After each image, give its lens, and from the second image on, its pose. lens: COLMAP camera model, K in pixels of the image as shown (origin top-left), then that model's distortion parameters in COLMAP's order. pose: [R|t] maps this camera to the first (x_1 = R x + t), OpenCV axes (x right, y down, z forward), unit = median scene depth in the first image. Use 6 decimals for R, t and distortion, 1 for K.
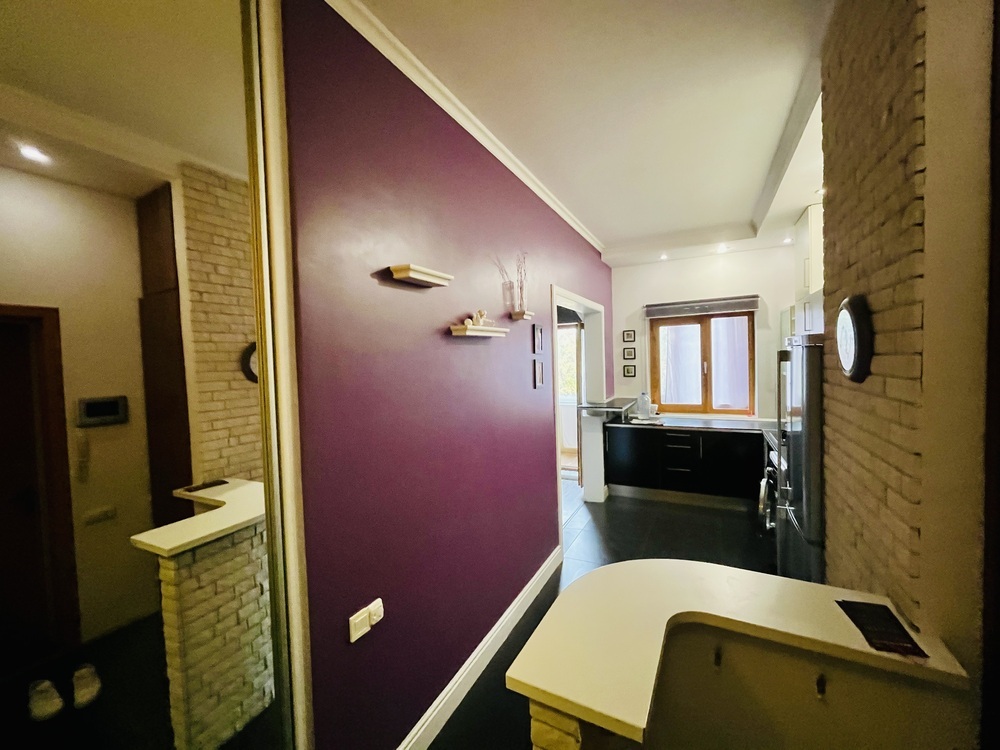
lens RADIAL K [[406.3, 0, 497.8], [0, 406.3, 375.4], [0, 0, 1]] dist [-0.001954, -0.000266]
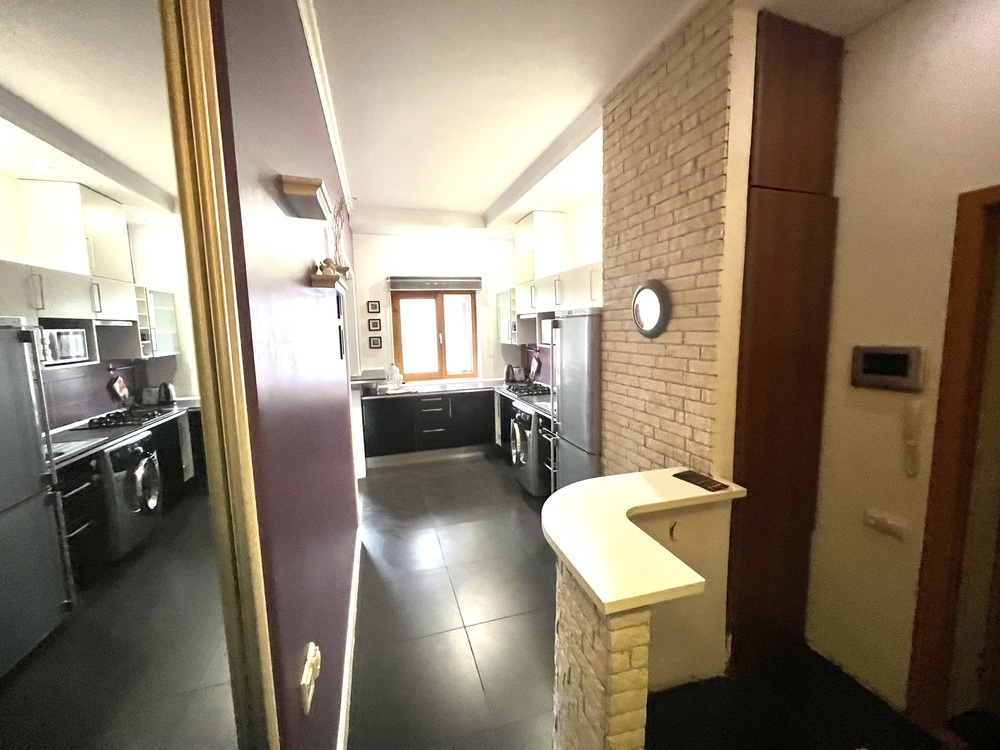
lens RADIAL K [[406.3, 0, 496.9], [0, 406.3, 371.5], [0, 0, 1]] dist [-0.001954, -0.000266]
pose [[0.721385, -0.062327, 0.689724, -0.166582], [0.028959, 0.997786, 0.059877, 0.009991], [-0.691929, -0.023221, 0.721592, 0.081857]]
